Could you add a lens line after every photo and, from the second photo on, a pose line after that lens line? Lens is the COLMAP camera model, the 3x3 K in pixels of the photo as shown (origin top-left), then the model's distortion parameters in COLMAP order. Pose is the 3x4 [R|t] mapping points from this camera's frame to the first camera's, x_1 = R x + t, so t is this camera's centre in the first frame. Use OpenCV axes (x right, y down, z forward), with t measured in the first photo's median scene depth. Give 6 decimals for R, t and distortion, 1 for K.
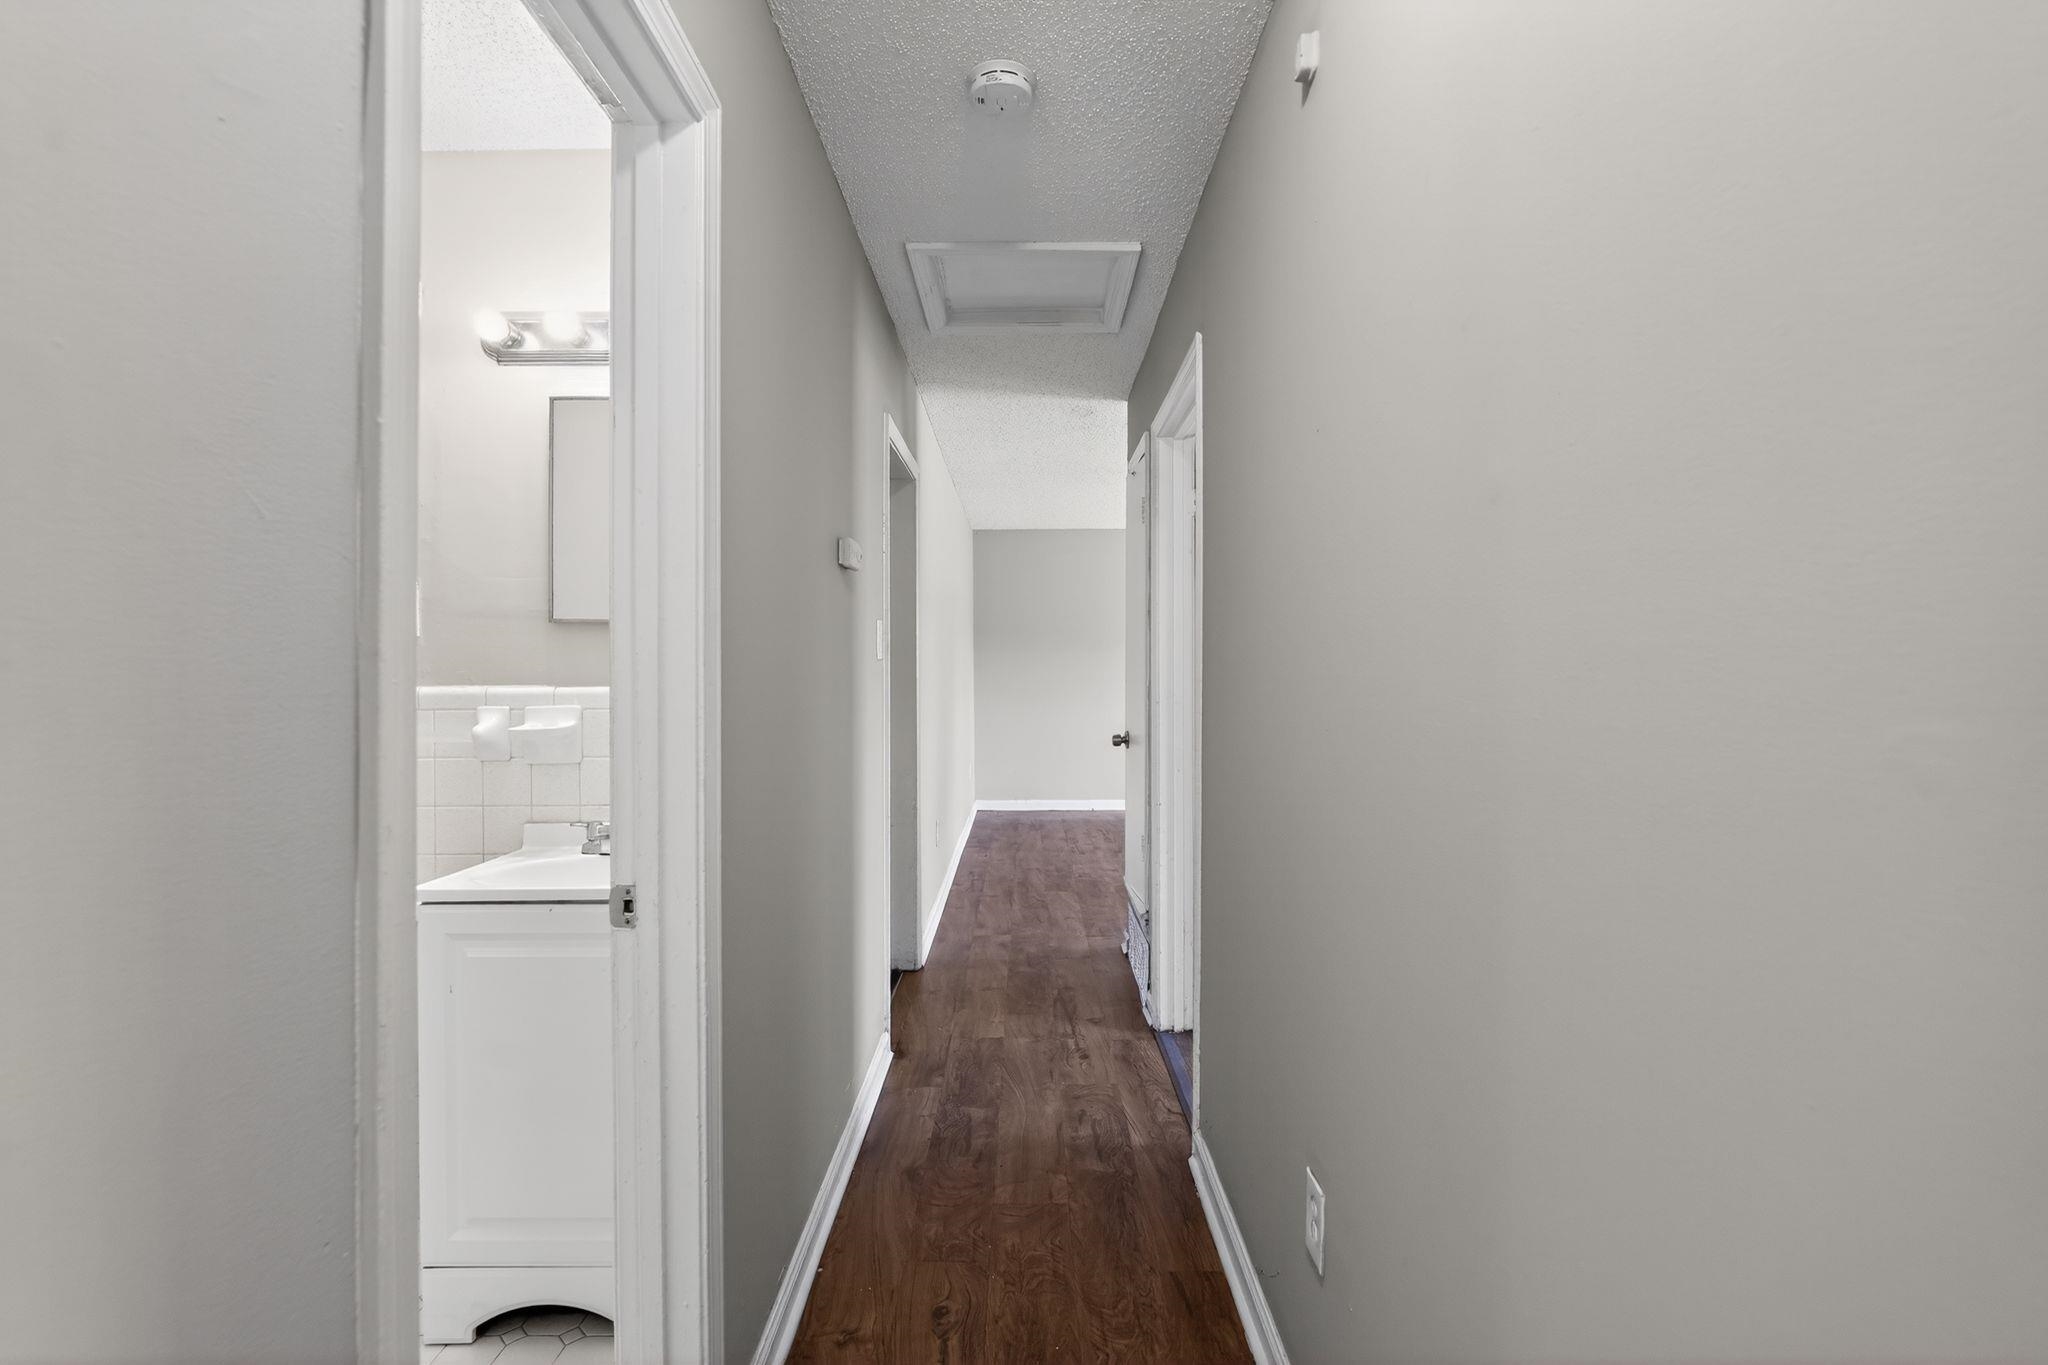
lens RADIAL K [[923.9, 0, 1026.3], [0, 923.9, 676.5], [0, 0, 1]] dist [-0.015518, -0.000986]
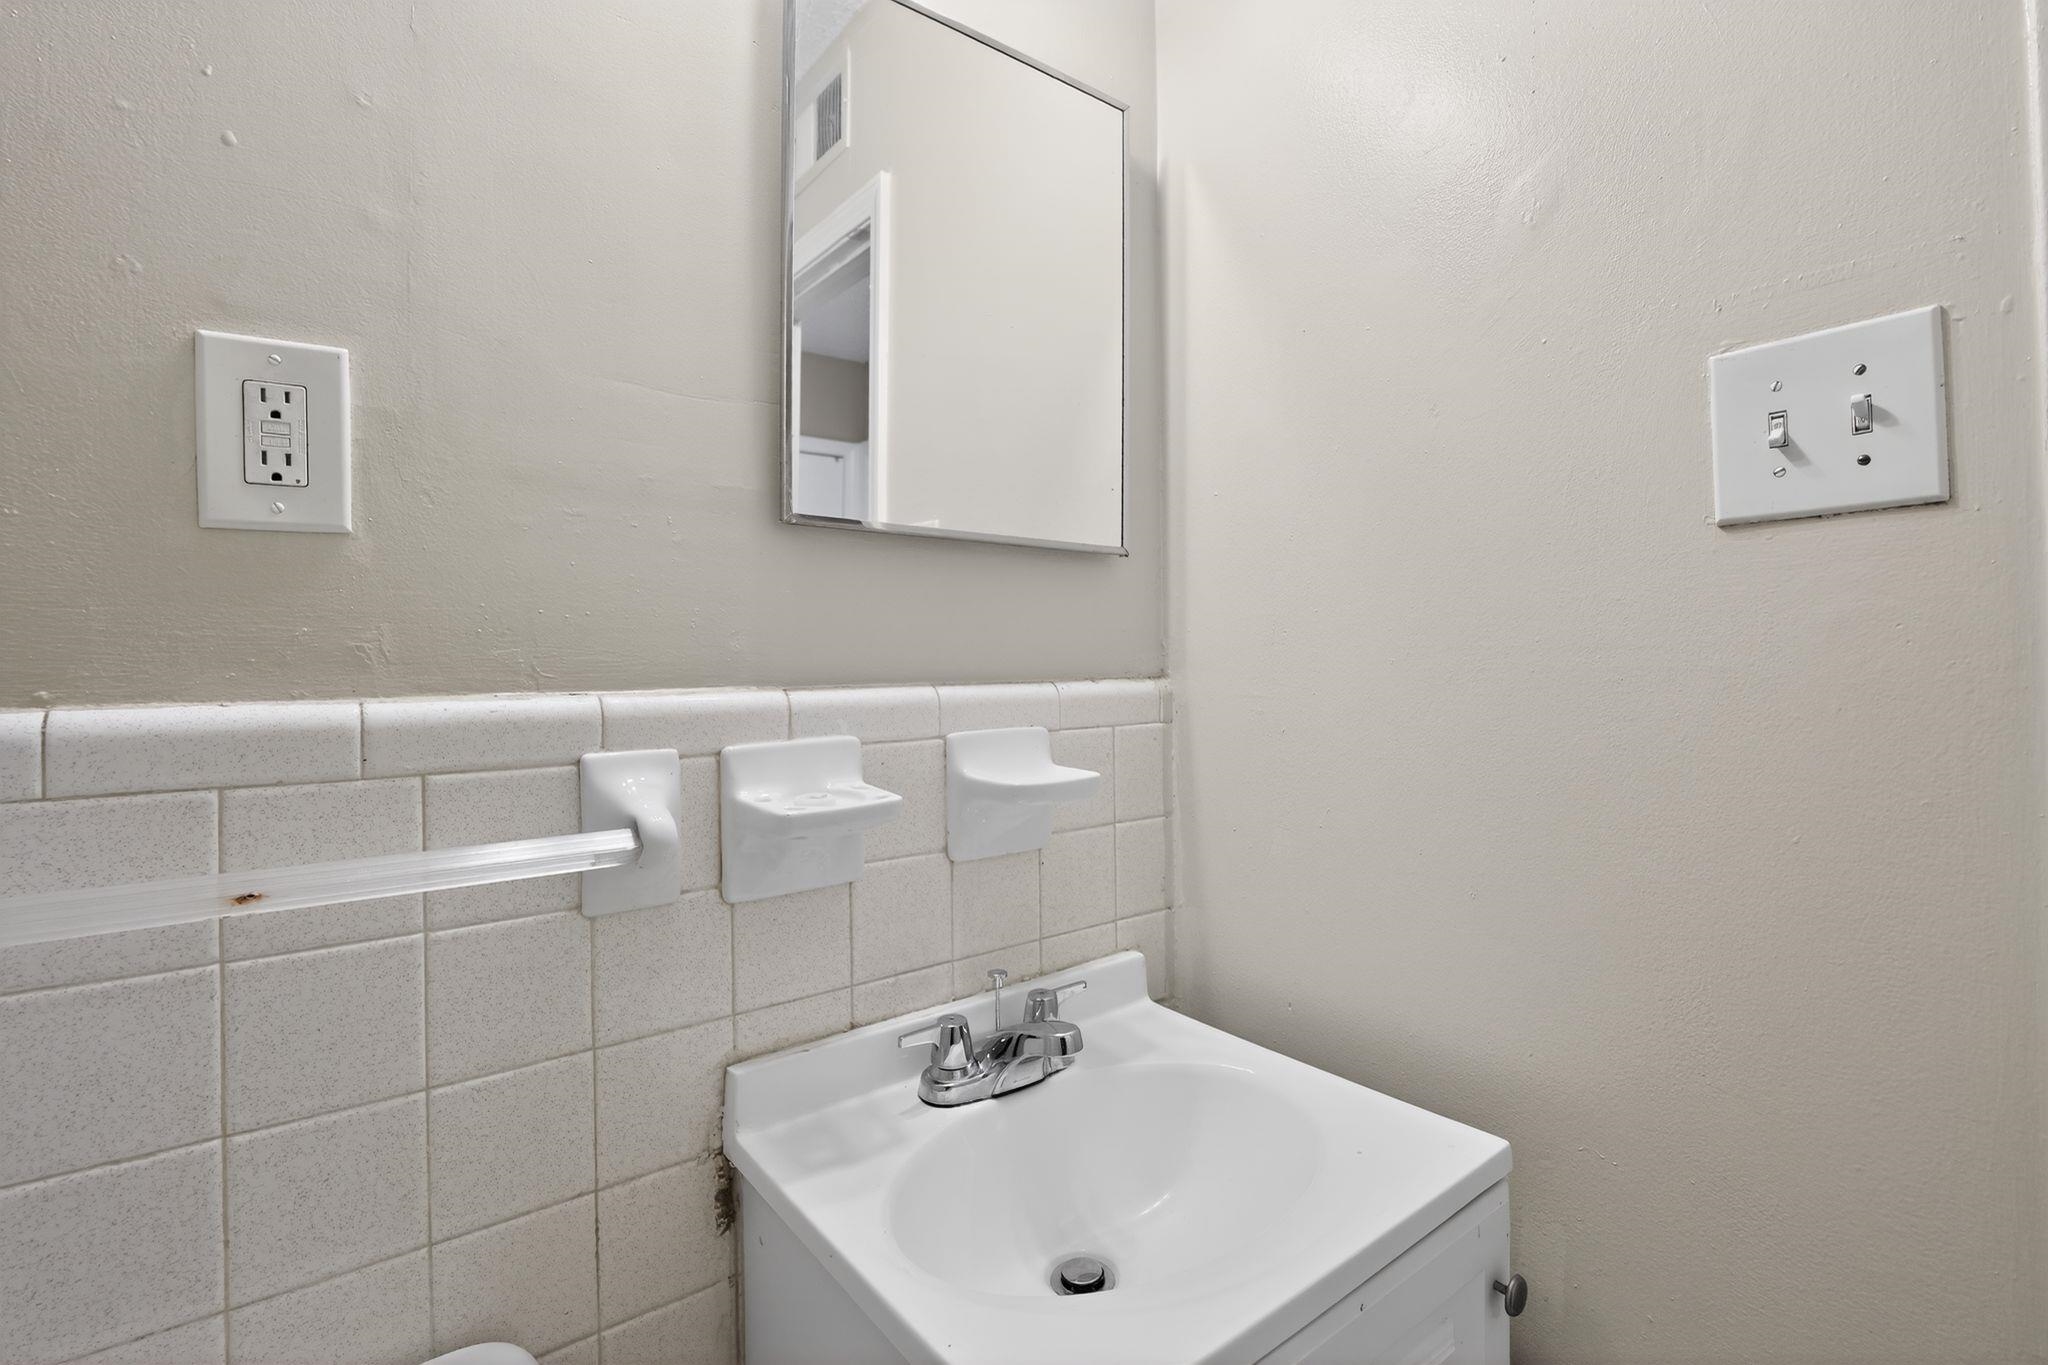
lens RADIAL K [[923.9, 0, 1024.7], [0, 923.9, 673.1], [0, 0, 1]] dist [-0.015518, -0.000986]
pose [[0.788307, -0.010470, 0.615192, -0.674911], [0.013738, 0.999905, -0.000587, 0.005706], [-0.615128, 0.008915, 0.788377, 0.632328]]
